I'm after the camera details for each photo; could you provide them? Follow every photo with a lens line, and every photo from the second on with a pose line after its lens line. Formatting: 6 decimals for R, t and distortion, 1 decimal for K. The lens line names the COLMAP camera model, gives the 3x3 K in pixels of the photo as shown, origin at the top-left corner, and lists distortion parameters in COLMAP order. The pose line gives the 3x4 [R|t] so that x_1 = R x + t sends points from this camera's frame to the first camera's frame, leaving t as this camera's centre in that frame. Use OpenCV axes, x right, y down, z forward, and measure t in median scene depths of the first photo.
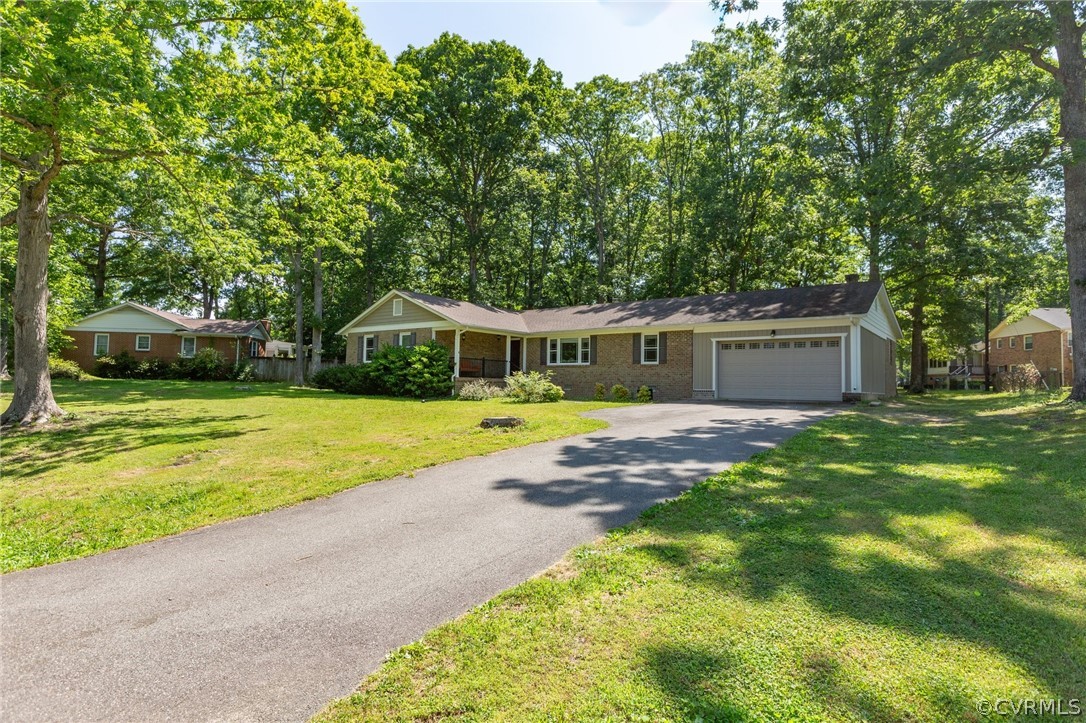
lens RADIAL K [[628.4, 0, 542.6], [0, 628.4, 361.6], [0, 0, 1]] dist [0.001766, 0.000064]
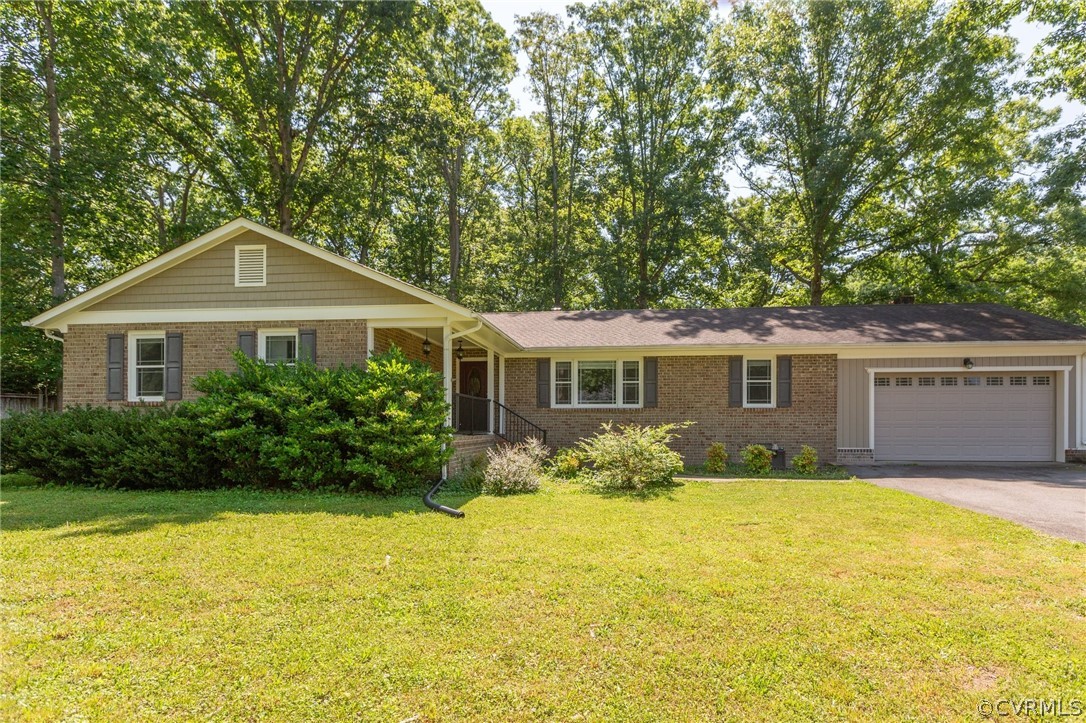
lens RADIAL K [[548.5, 0, 555.2], [0, 548.5, 416.0], [0, 0, 1]] dist [-0.003218, -0.000506]
pose [[0.844370, -0.007306, 0.535710, -0.276212], [-0.009376, 0.999552, 0.028409, -0.001034], [-0.535678, -0.029010, 0.843924, 0.640298]]
